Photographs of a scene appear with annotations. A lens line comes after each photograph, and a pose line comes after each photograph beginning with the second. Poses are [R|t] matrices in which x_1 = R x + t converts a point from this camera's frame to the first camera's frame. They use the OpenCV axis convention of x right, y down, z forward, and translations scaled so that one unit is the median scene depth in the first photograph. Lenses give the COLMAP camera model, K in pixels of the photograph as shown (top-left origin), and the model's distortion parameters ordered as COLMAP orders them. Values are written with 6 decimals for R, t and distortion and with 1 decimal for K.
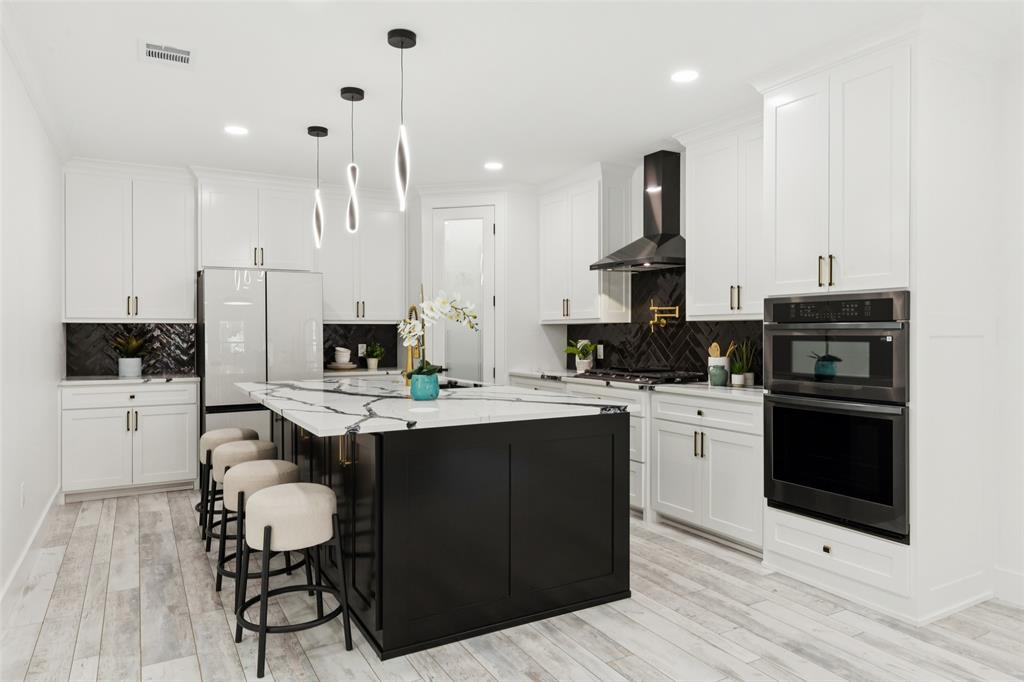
lens RADIAL K [[657.2, 0, 508.3], [0, 657.2, 334.8], [0, 0, 1]] dist [0.006177, 0.001610]
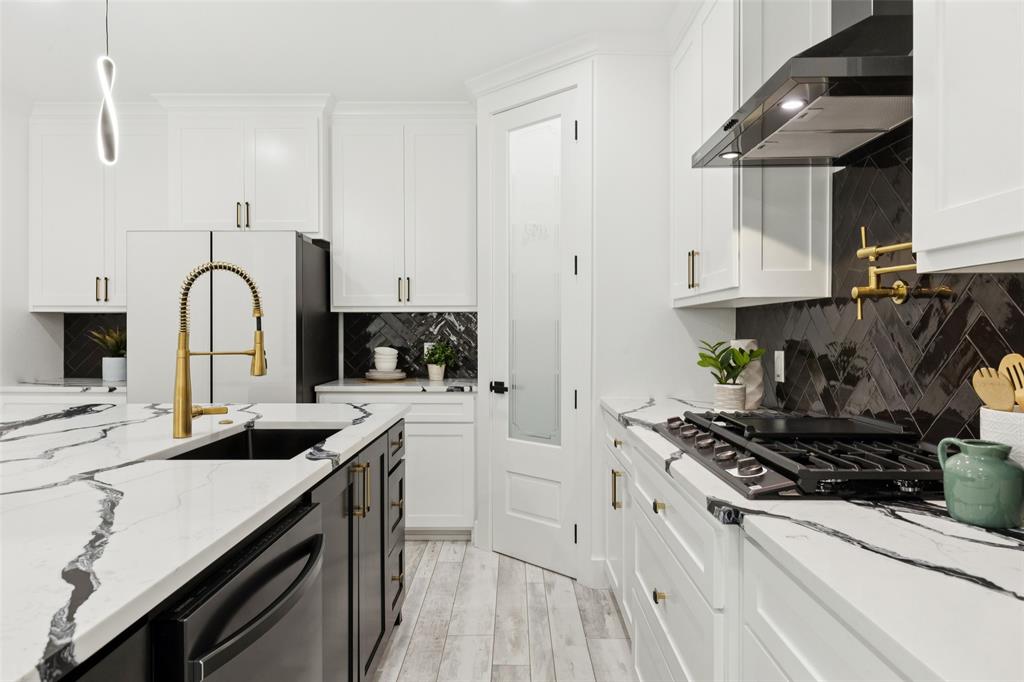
lens RADIAL K [[657.2, 0, 508.3], [0, 657.2, 334.8], [0, 0, 1]] dist [0.006177, 0.001610]
pose [[0.860989, 0.004121, -0.508606, 0.224917], [-0.002256, 0.999988, 0.004283, 0.004011], [0.508618, -0.002541, 0.860989, 0.559884]]
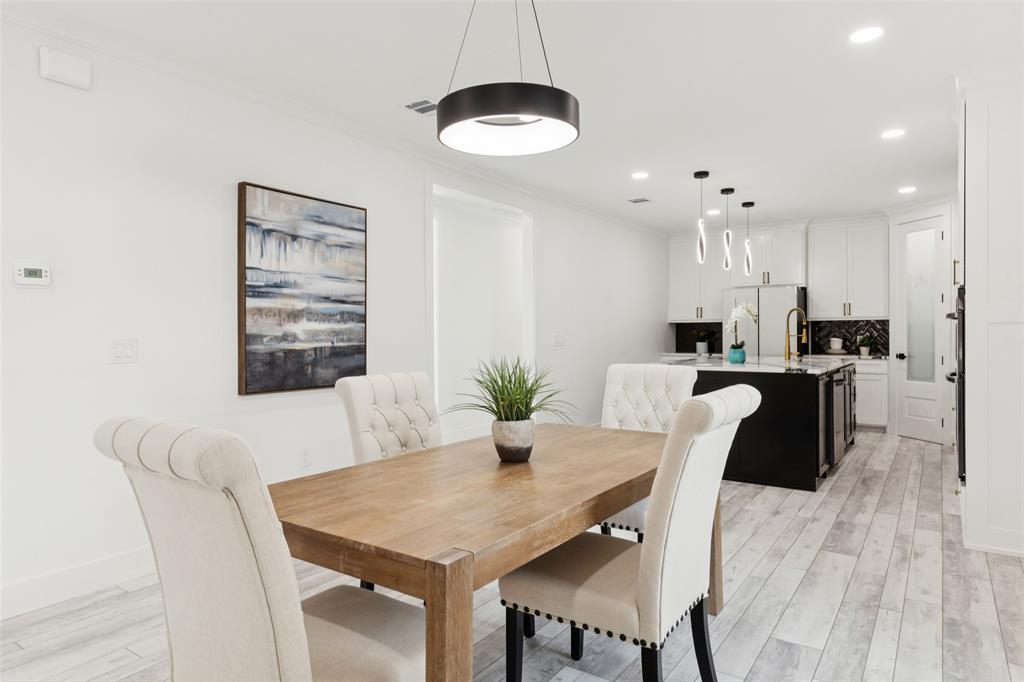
lens RADIAL K [[617.6, 0, 513.3], [0, 617.6, 335.3], [0, 0, 1]] dist [0.000898, 0.000049]
pose [[0.433119, 0.002902, -0.901332, 0.693450], [-0.000531, 0.999995, 0.002965, 0.011770], [0.901336, -0.000806, 0.433119, -0.166968]]
